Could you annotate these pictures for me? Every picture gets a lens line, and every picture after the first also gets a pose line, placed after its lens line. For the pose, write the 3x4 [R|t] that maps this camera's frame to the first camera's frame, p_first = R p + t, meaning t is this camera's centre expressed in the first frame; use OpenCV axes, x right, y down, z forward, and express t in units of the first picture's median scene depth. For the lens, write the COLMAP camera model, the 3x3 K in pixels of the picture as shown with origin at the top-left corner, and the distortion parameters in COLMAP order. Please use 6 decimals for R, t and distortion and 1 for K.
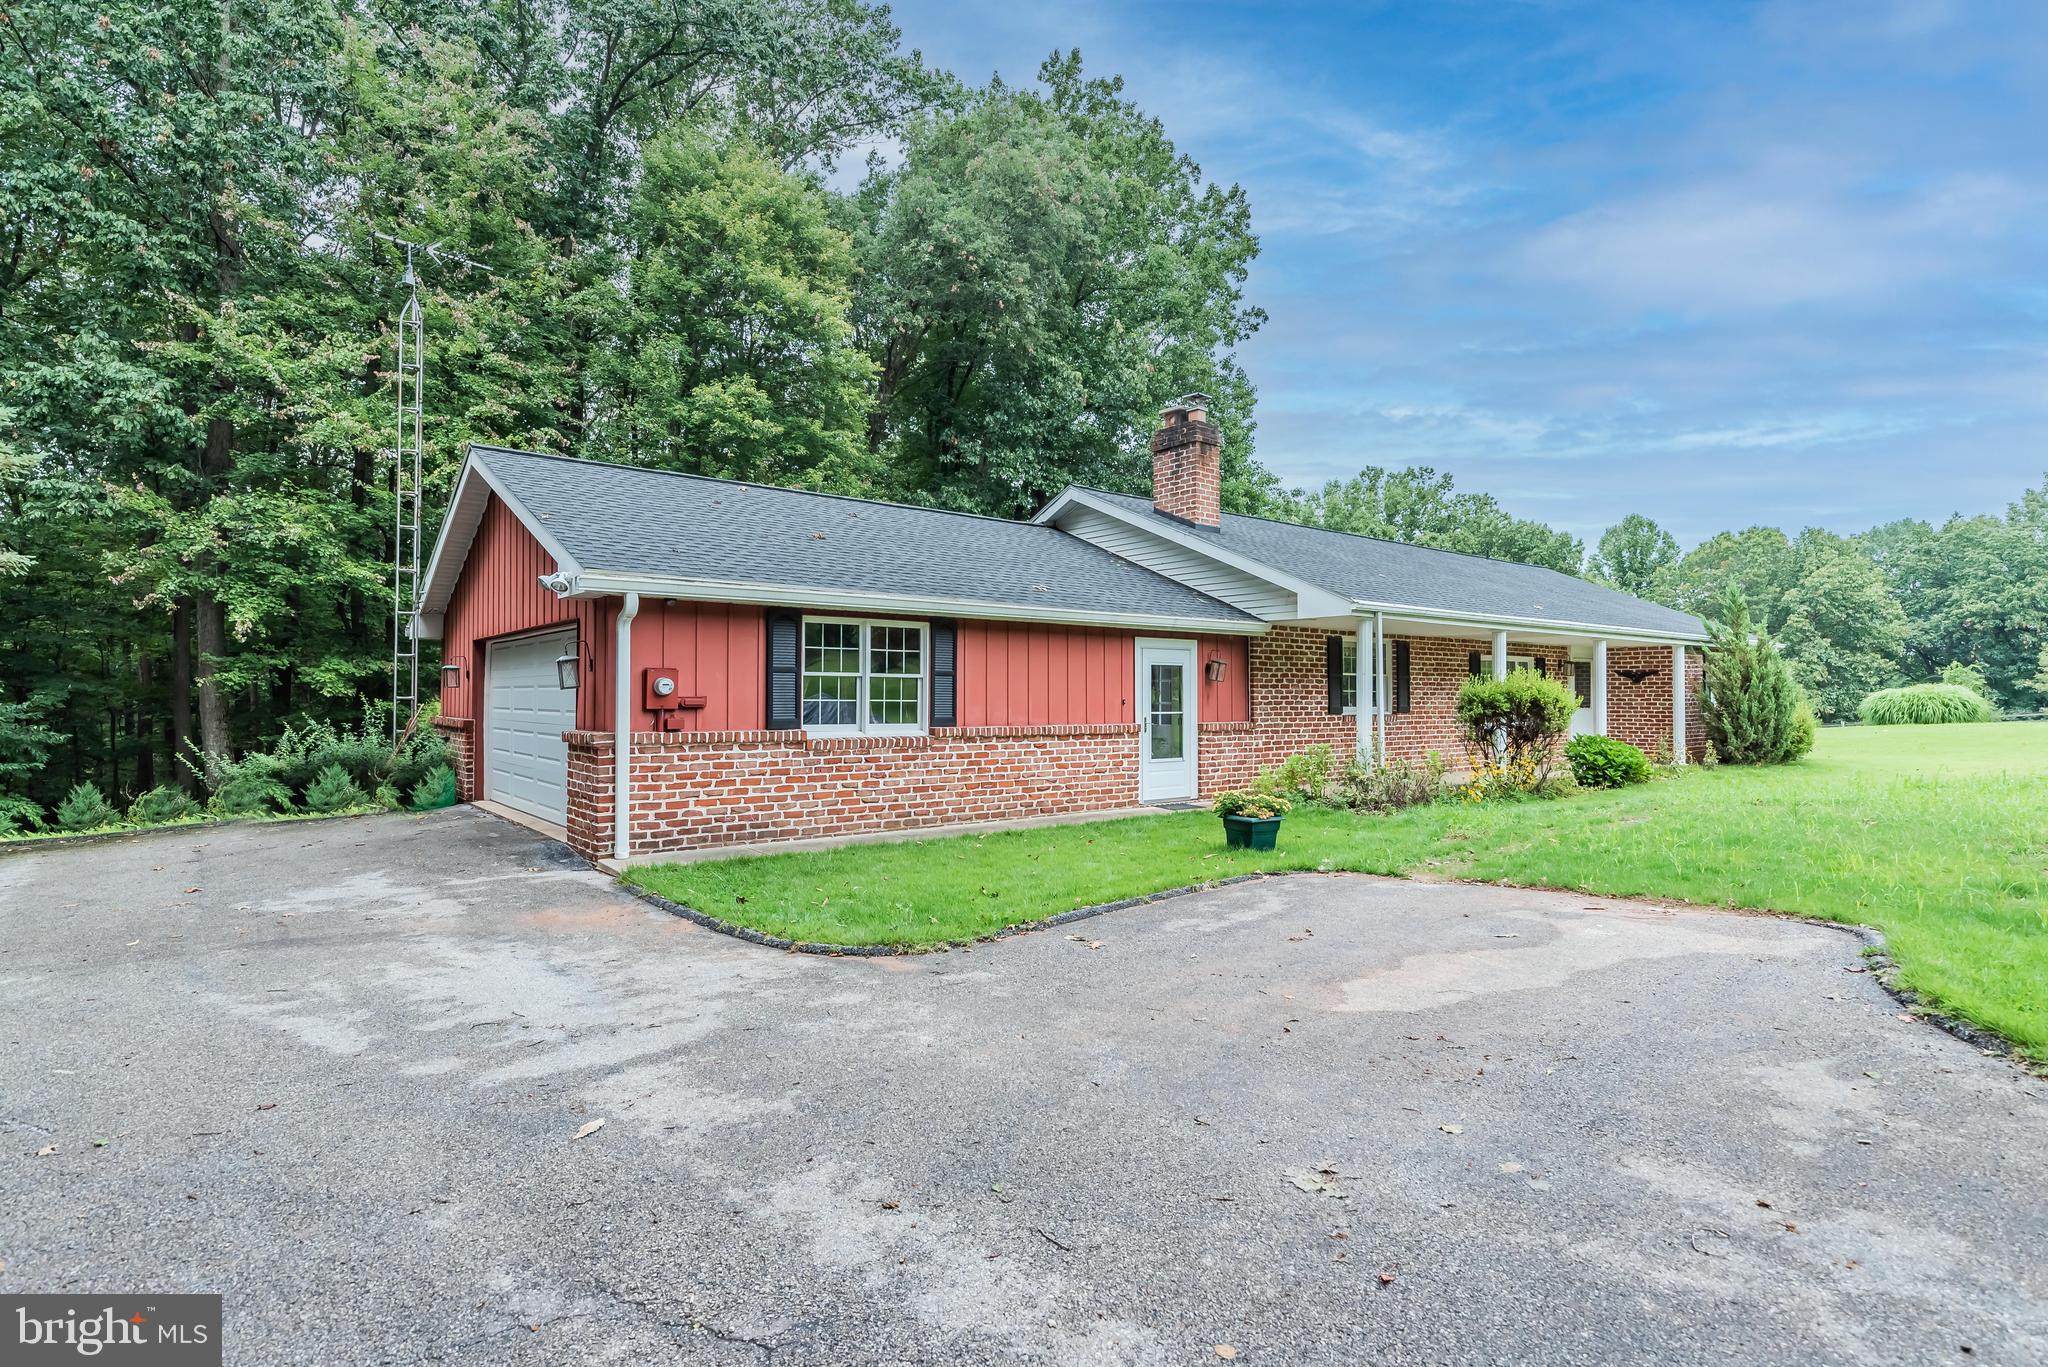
lens RADIAL K [[1003.5, 0, 1024.4], [0, 1003.5, 698.5], [0, 0, 1]] dist [-0.003453, 0.002685]
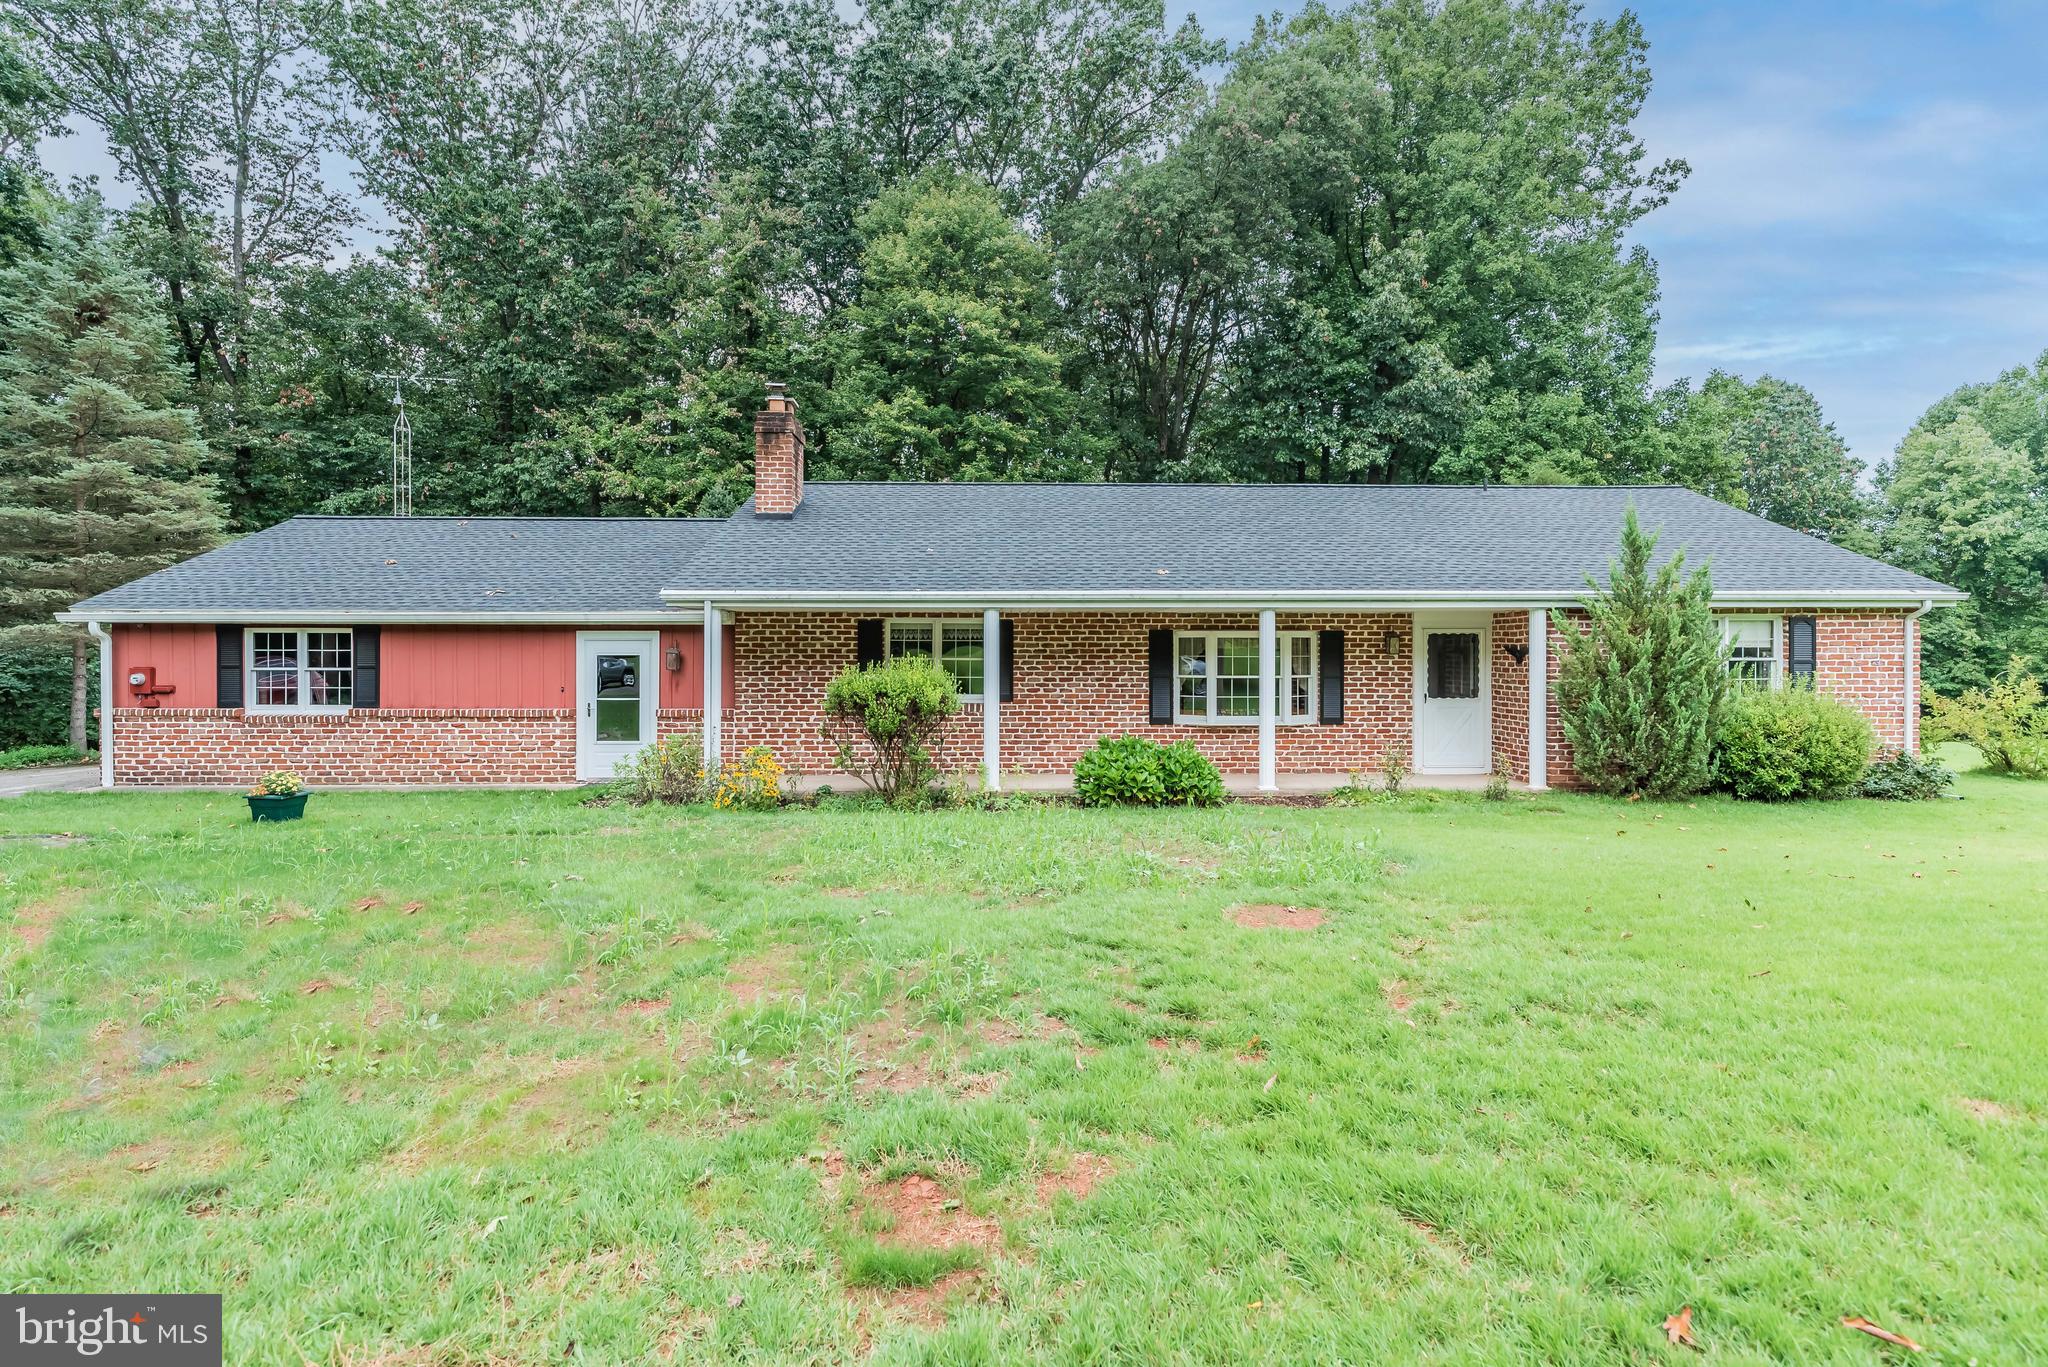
lens RADIAL K [[1003.5, 0, 997.8], [0, 1003.5, 649.7], [0, 0, 1]] dist [-0.003453, 0.002685]
pose [[0.804078, -0.010580, -0.594429, 1.165300], [0.000513, 0.999854, -0.017102, -0.021298], [0.594523, 0.013447, 0.803966, 0.384209]]
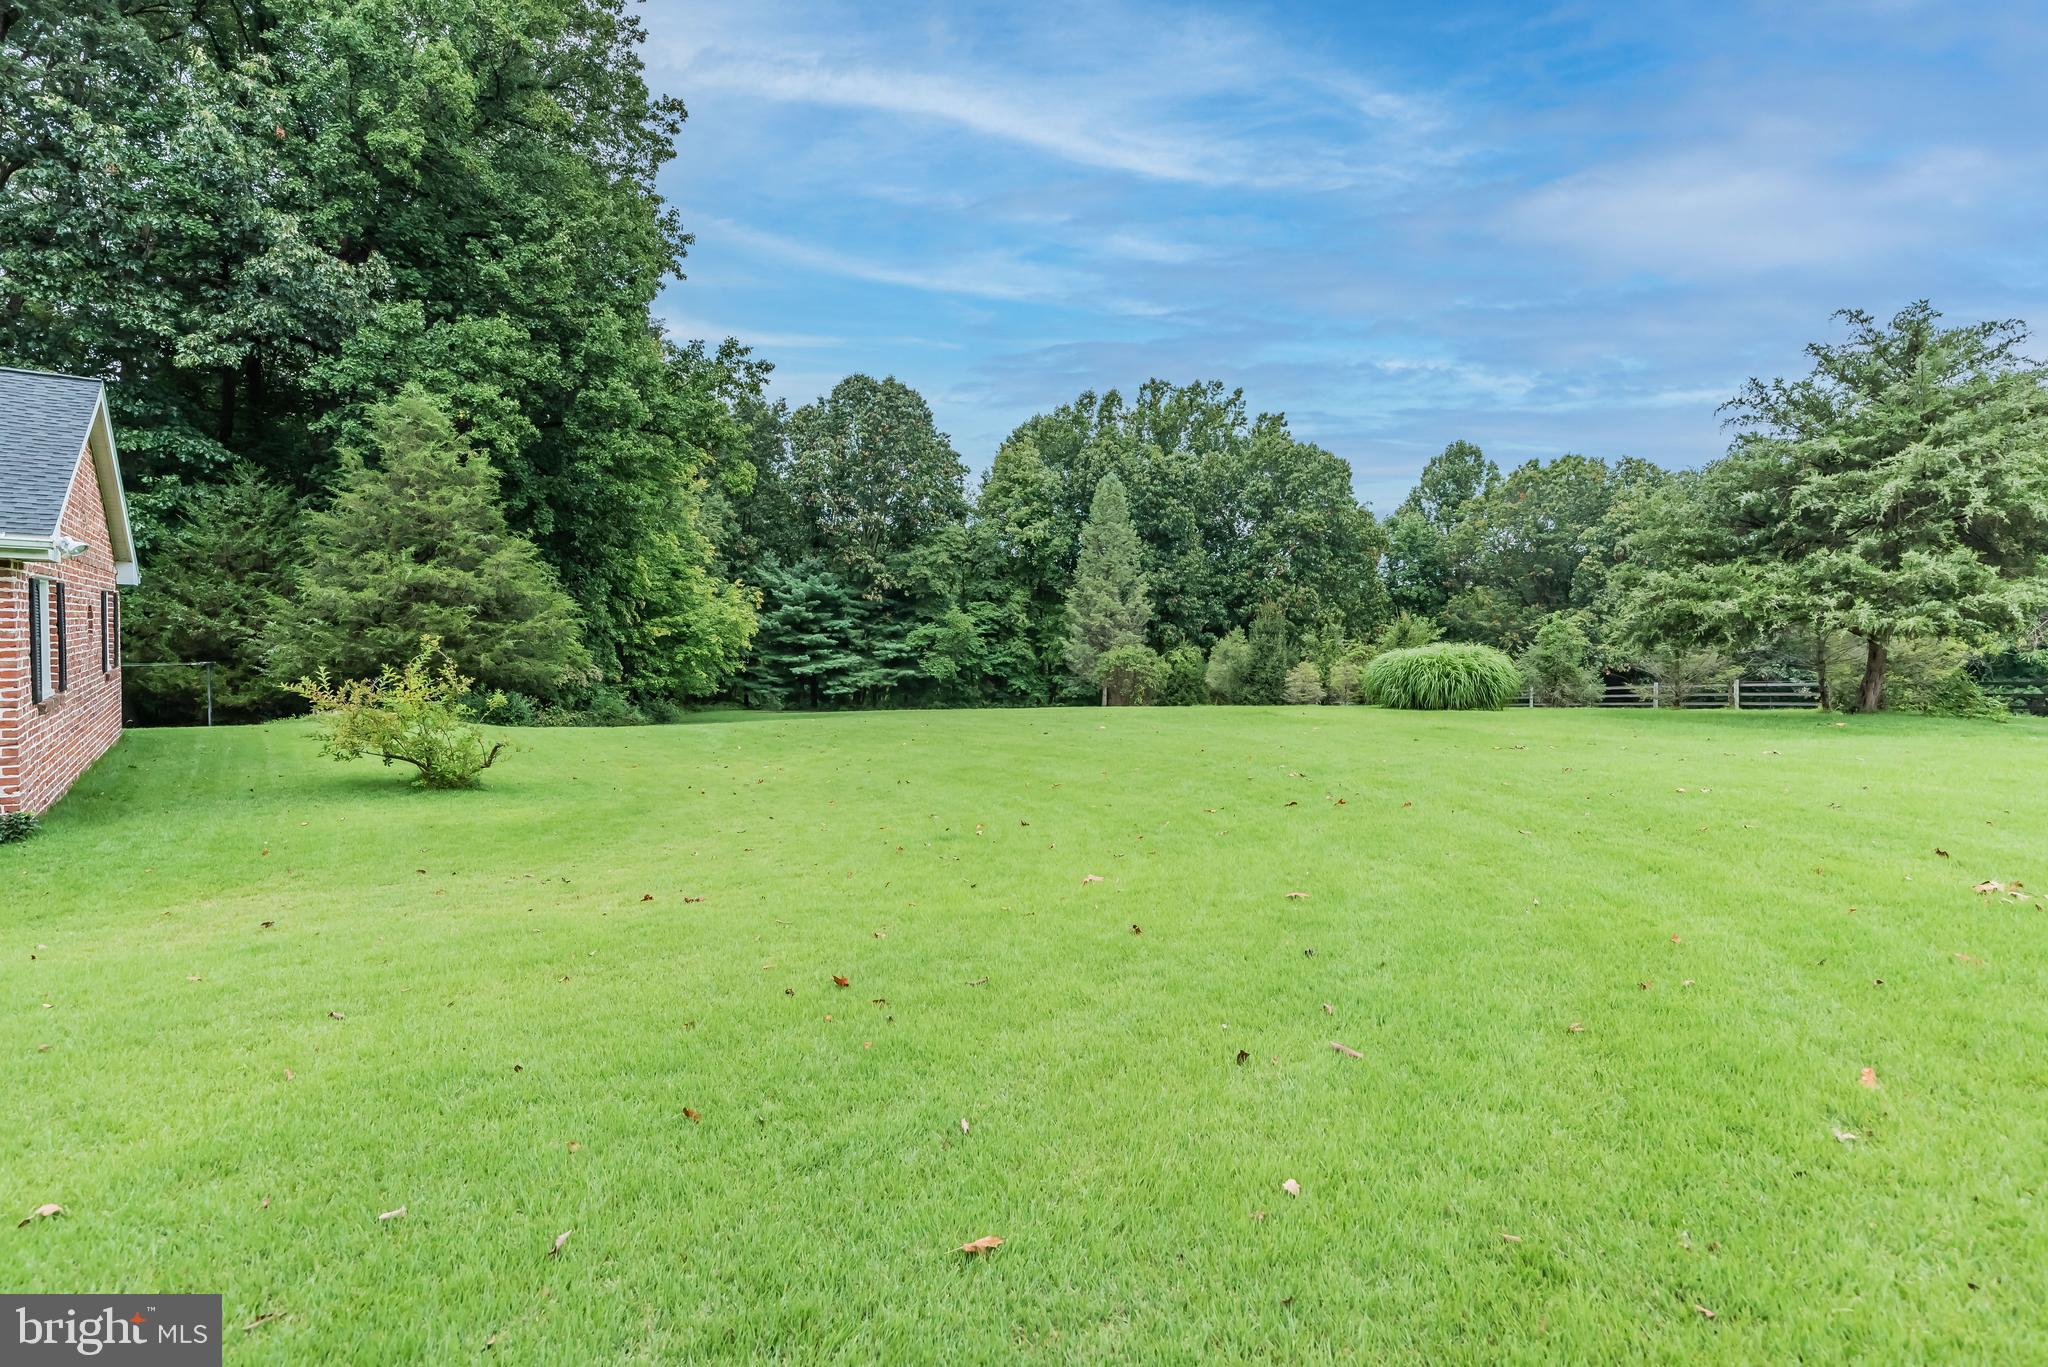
lens RADIAL K [[1003.5, 0, 1010.1], [0, 1003.5, 672.7], [0, 0, 1]] dist [-0.003453, 0.002685]
pose [[0.999891, 0.014723, -0.000783, 1.995102], [-0.014692, 0.999414, 0.030916, -0.033393], [0.001238, -0.030901, 0.999522, 1.134424]]
